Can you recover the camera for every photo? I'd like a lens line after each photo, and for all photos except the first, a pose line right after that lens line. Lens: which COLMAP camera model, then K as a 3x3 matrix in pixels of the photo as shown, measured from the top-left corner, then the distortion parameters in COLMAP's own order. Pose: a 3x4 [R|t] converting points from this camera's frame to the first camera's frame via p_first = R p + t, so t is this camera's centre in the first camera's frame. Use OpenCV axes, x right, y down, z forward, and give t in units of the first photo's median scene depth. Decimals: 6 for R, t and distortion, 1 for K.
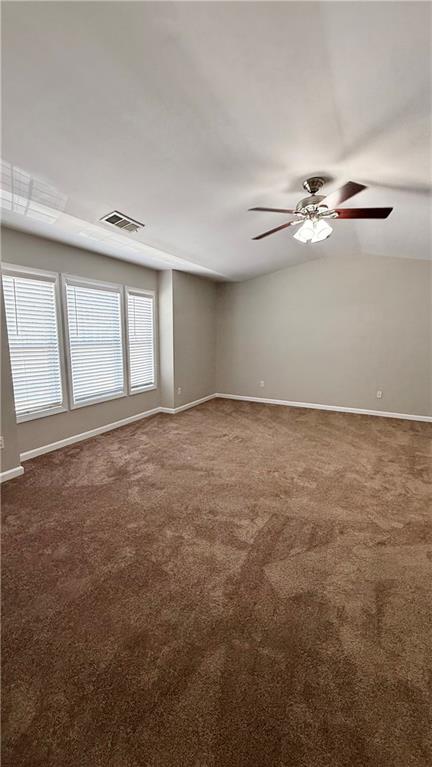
lens RADIAL K [[317.6, 0, 231.7], [0, 317.6, 384.7], [0, 0, 1]] dist [-0.000657, -0.000055]
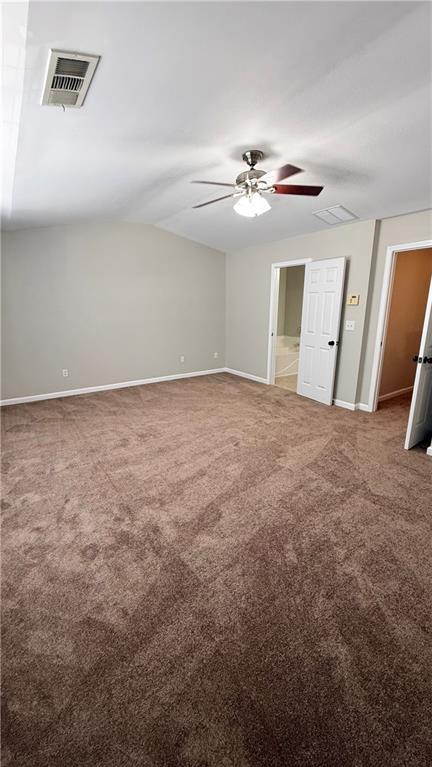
lens RADIAL K [[306.1, 0, 216.3], [0, 306.1, 383.0], [0, 0, 1]] dist [0.000932, 0.000088]
pose [[0.493293, -0.233159, 0.838033, -0.620173], [0.159479, 0.971319, 0.176368, -0.090950], [-0.855119, 0.046648, 0.516329, 0.495376]]
